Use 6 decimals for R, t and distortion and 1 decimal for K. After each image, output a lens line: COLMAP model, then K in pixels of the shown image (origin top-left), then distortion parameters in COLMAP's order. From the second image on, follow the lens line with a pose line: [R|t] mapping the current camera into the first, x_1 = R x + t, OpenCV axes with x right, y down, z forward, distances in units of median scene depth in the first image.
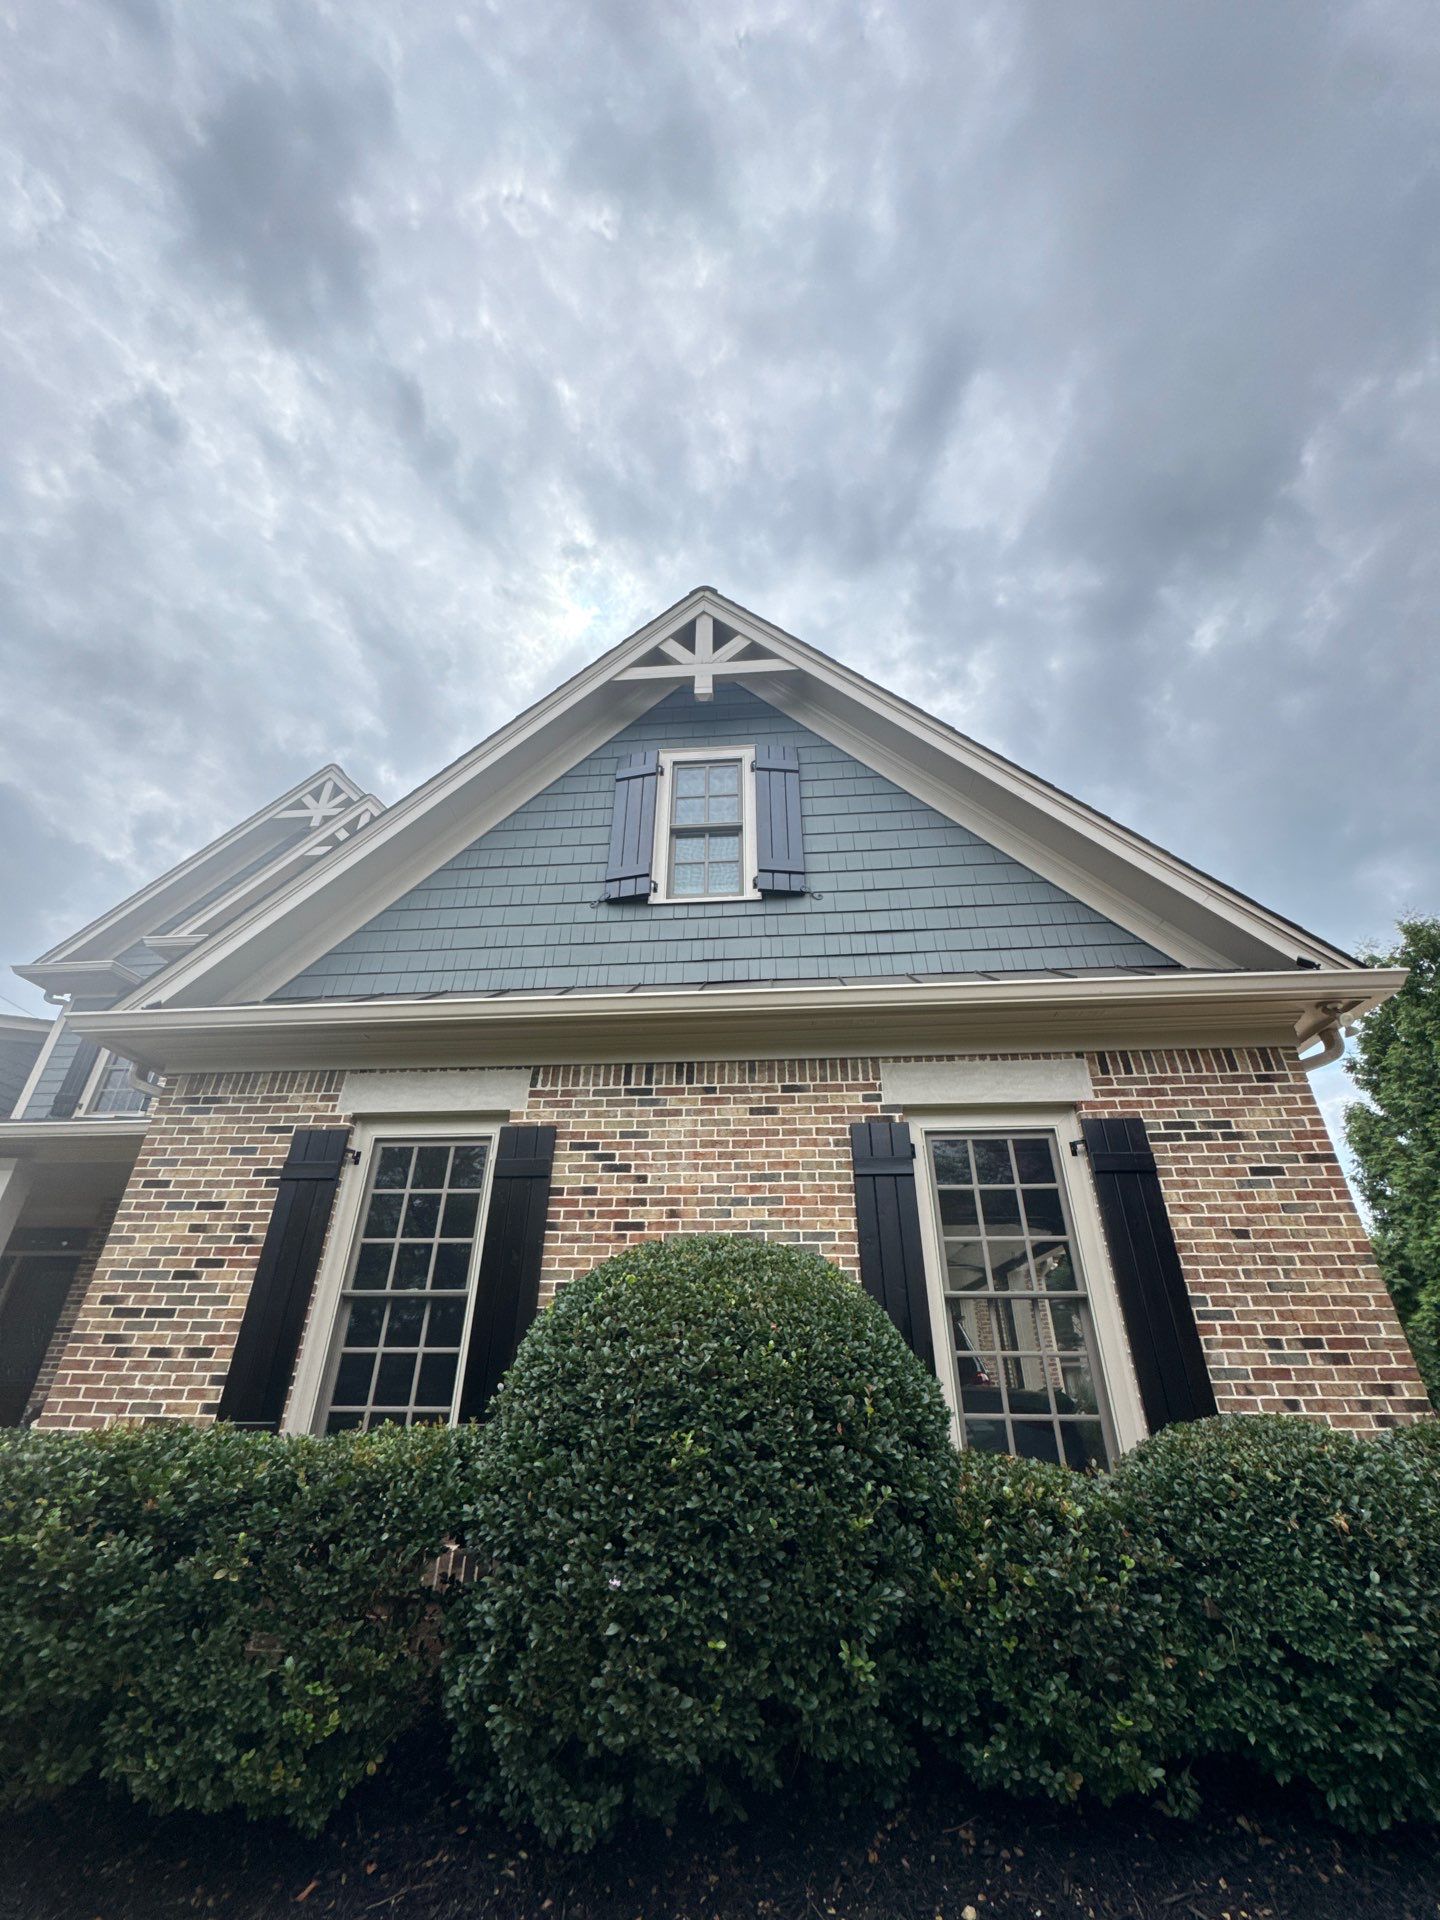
lens RADIAL K [[764.5, 0, 726.3], [0, 764.5, 956.6], [0, 0, 1]] dist [-0.003065, 0.000320]
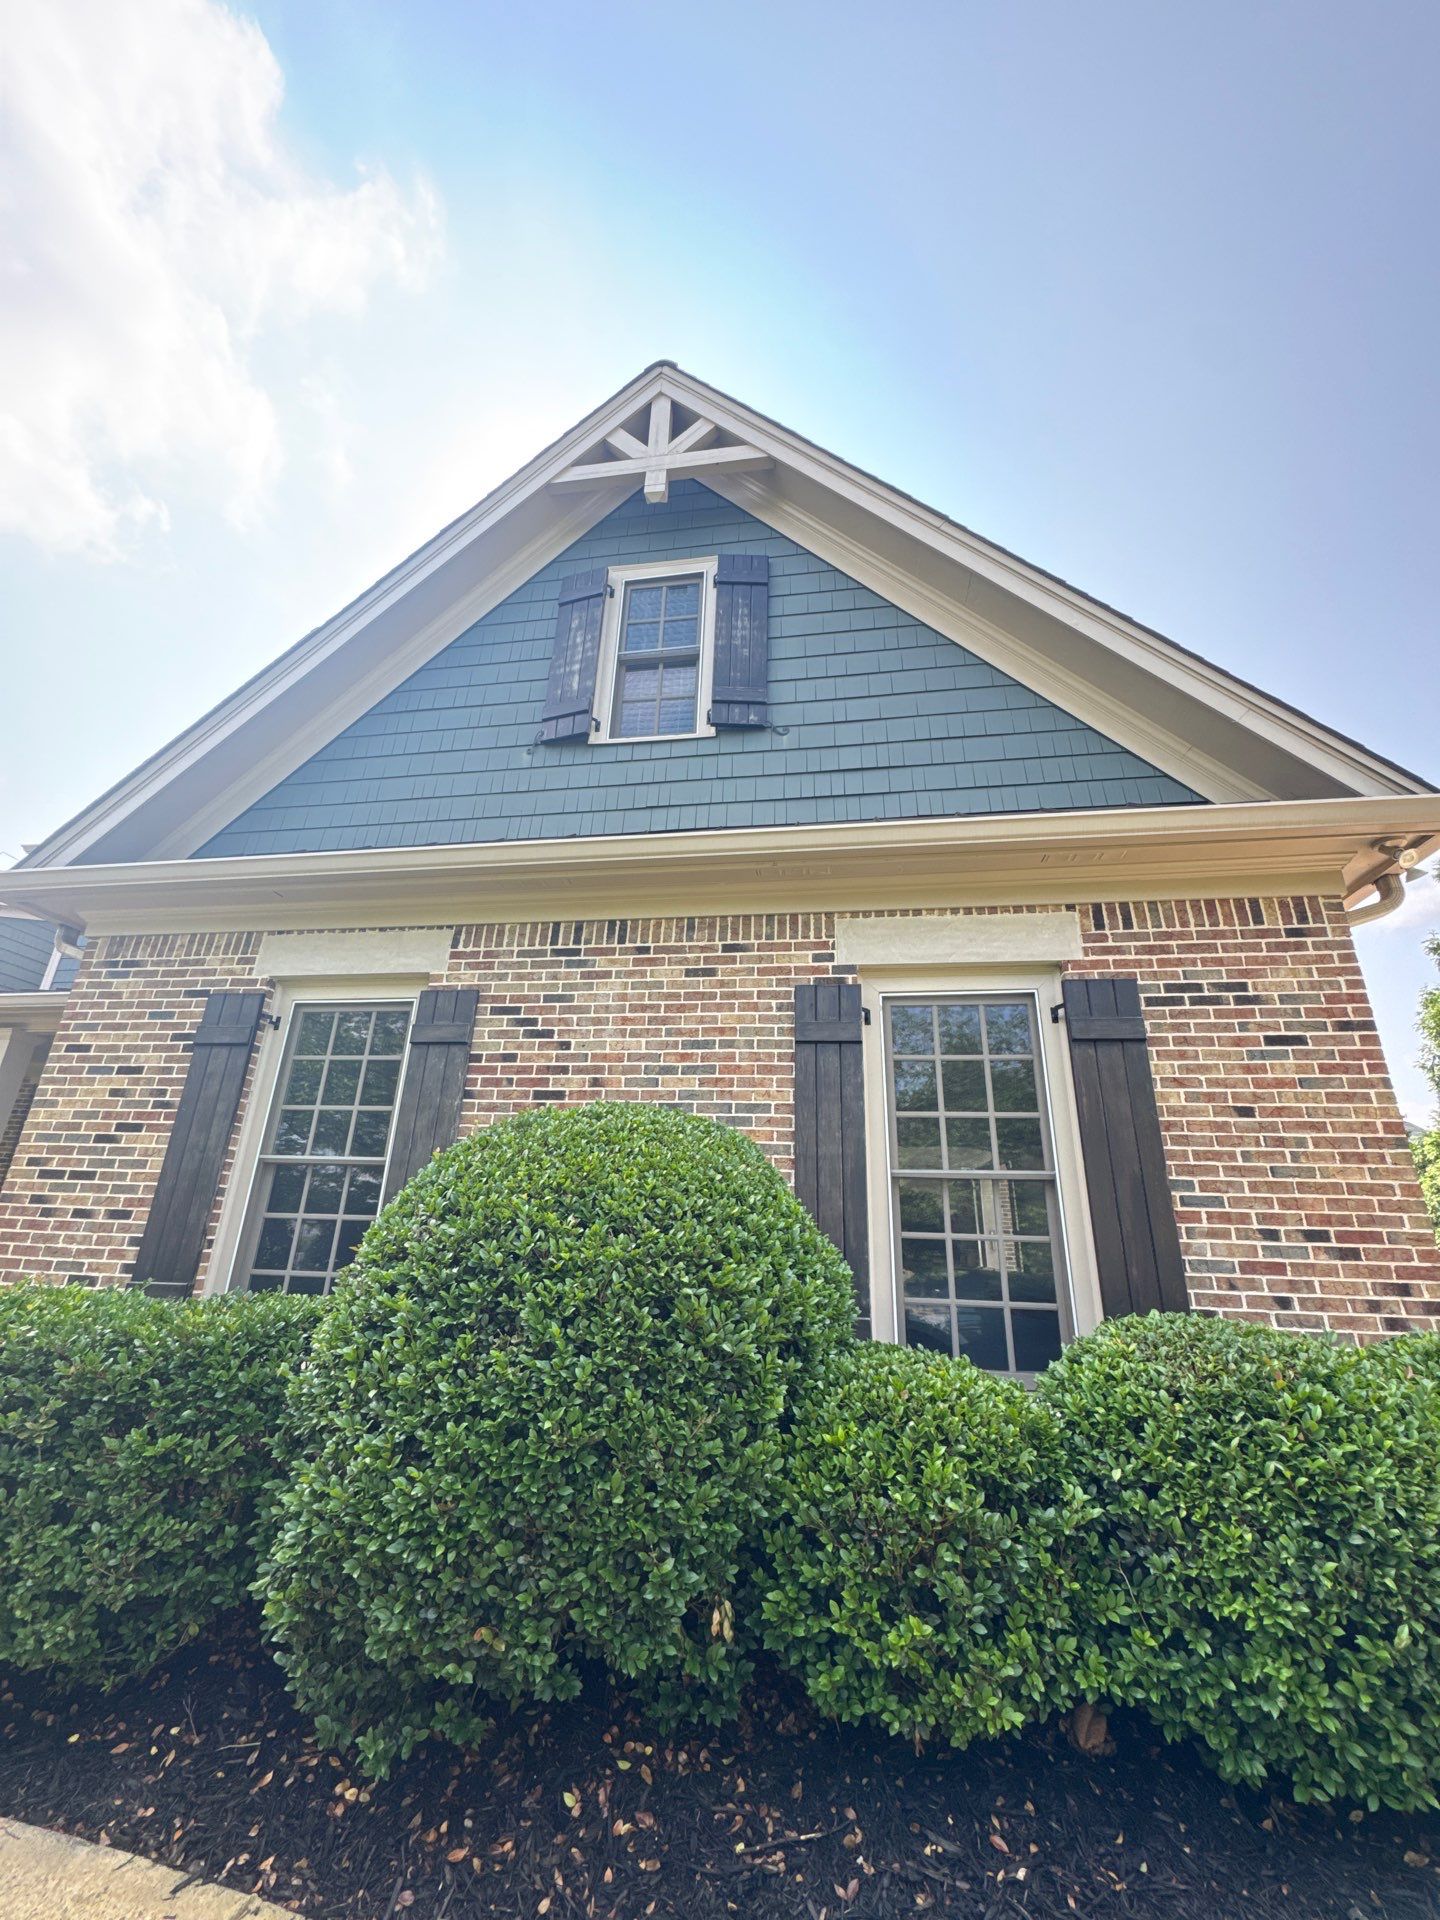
lens RADIAL K [[764.5, 0, 726.3], [0, 764.5, 956.6], [0, 0, 1]] dist [-0.003065, 0.000320]
pose [[0.997284, -0.001417, -0.073641, 0.147951], [0.011945, 0.989691, 0.142722, 0.058985], [0.072680, -0.143214, 0.987019, 0.132711]]
